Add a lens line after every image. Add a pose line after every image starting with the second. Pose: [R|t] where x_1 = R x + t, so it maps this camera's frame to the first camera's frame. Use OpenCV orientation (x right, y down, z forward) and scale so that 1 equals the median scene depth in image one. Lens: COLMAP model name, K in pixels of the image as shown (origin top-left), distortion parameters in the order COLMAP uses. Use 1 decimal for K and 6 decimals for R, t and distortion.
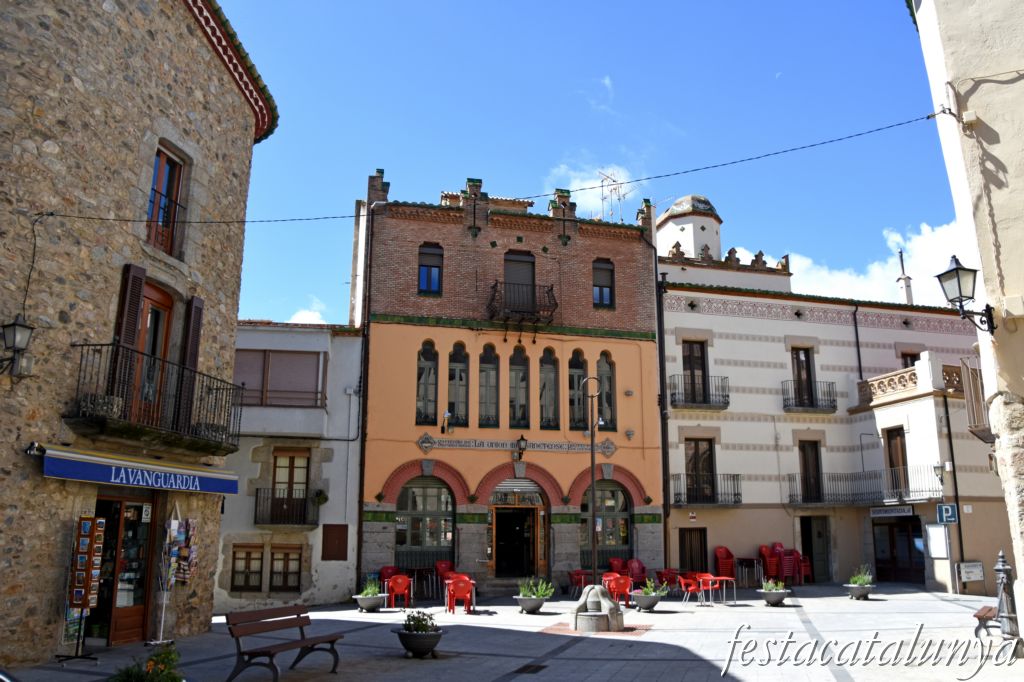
lens RADIAL K [[817.7, 0, 514.7], [0, 817.7, 333.3], [0, 0, 1]] dist [-0.146674, 0.085380]
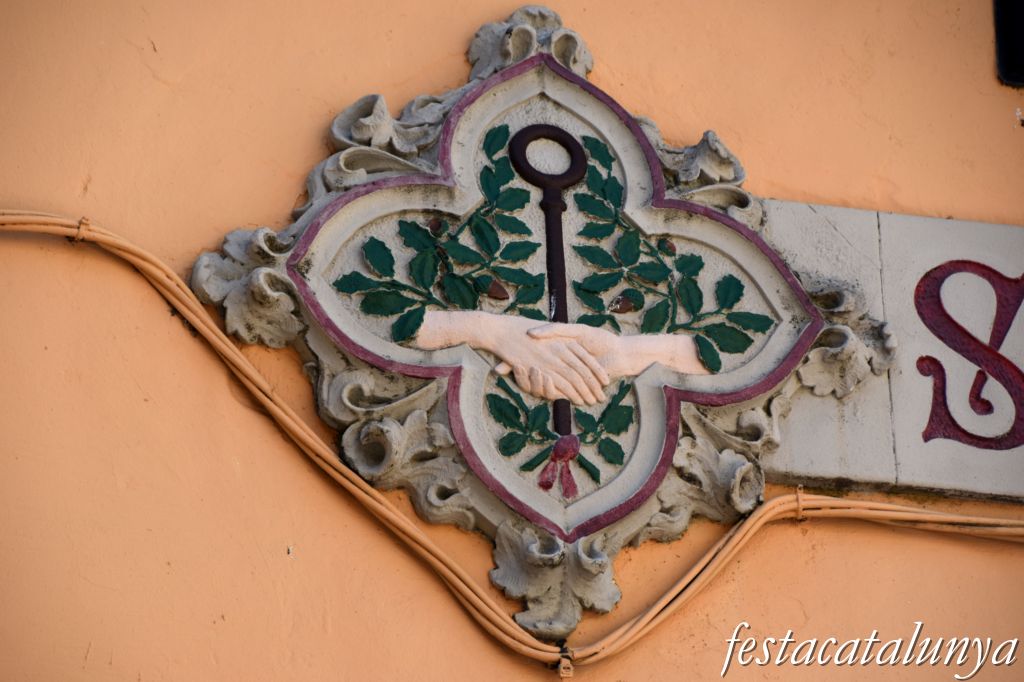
lens RADIAL K [[6149.9, 0, 511.5], [0, 6149.9, 341.2], [0, 0, 1]] dist [1.598441, 0.000000]
pose [[0.999212, -0.025024, 0.030812, -0.103372], [0.032939, 0.955900, -0.291838, 0.177473], [-0.022150, 0.292623, 0.955971, 0.699859]]
